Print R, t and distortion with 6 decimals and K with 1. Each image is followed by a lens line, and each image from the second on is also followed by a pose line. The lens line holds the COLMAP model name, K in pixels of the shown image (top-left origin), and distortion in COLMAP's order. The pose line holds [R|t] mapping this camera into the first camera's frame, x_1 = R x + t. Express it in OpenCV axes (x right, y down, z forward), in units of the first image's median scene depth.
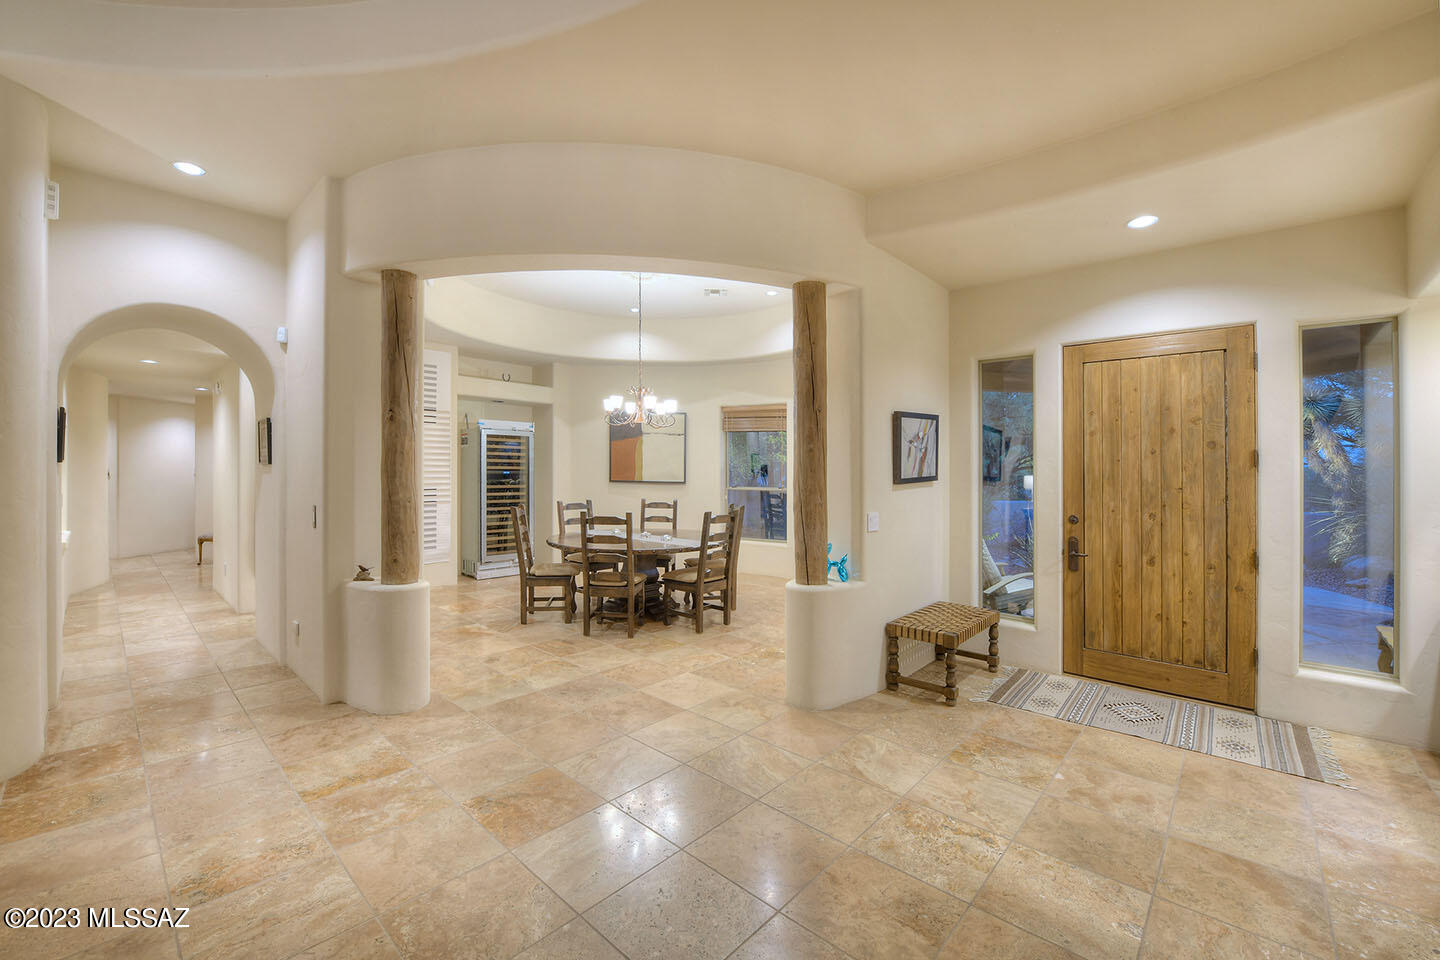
lens RADIAL K [[593.3, 0, 713.2], [0, 593.3, 471.0], [0, 0, 1]] dist [-0.017537, -0.000245]
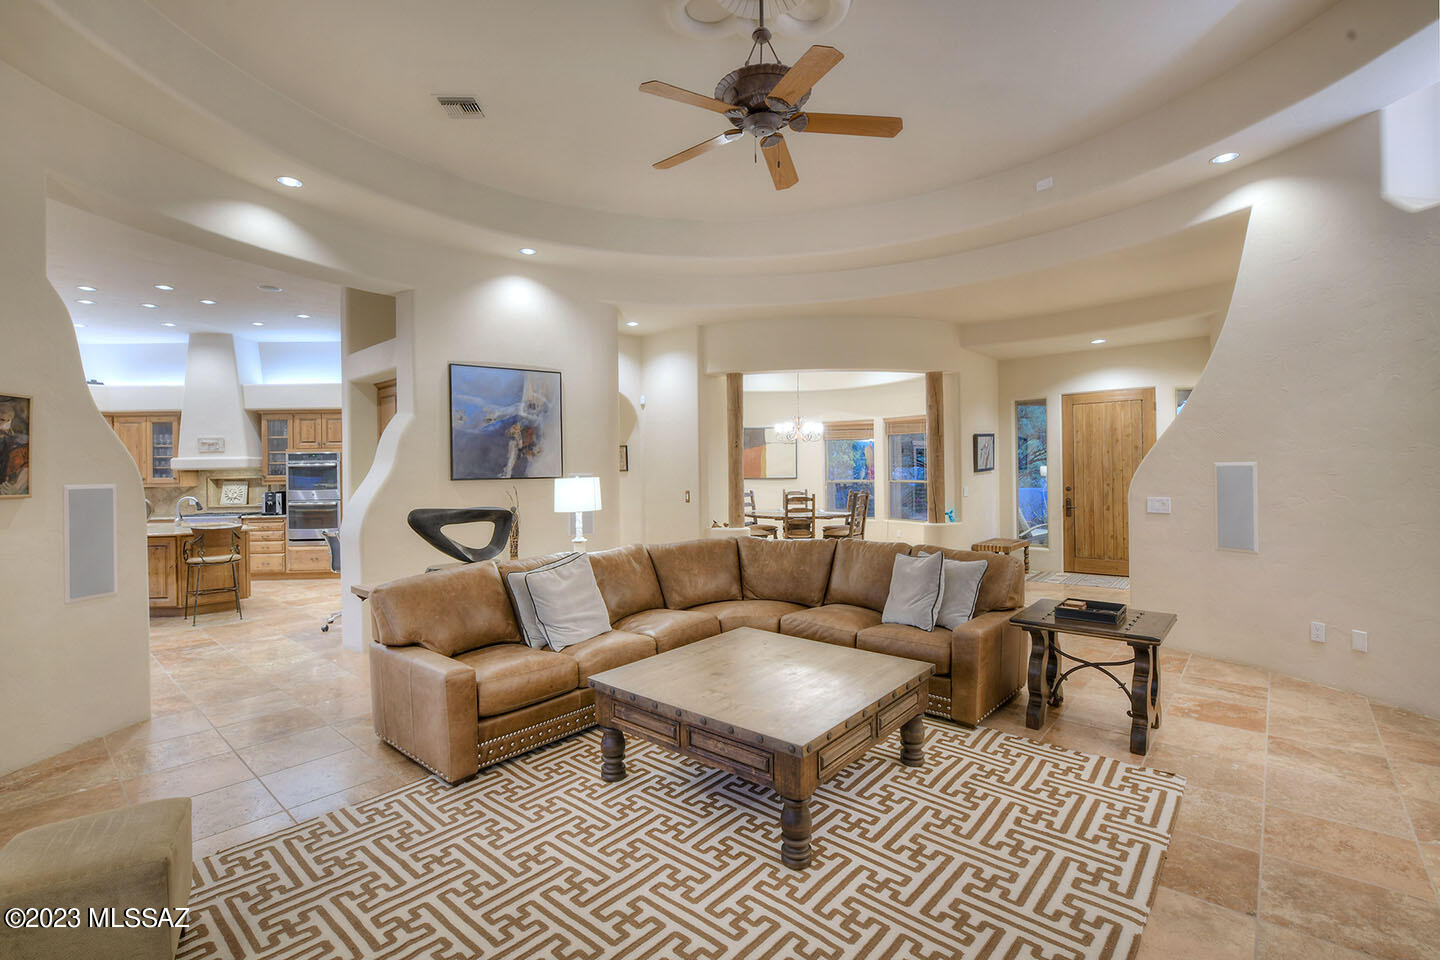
lens RADIAL K [[658.1, 0, 715.0], [0, 658.1, 489.7], [0, 0, 1]] dist [-0.012499, -0.003158]
pose [[0.999390, -0.027886, 0.021006, -0.463473], [0.027313, 0.999261, 0.027055, -0.001275], [-0.021745, -0.026465, 0.999413, -0.883876]]
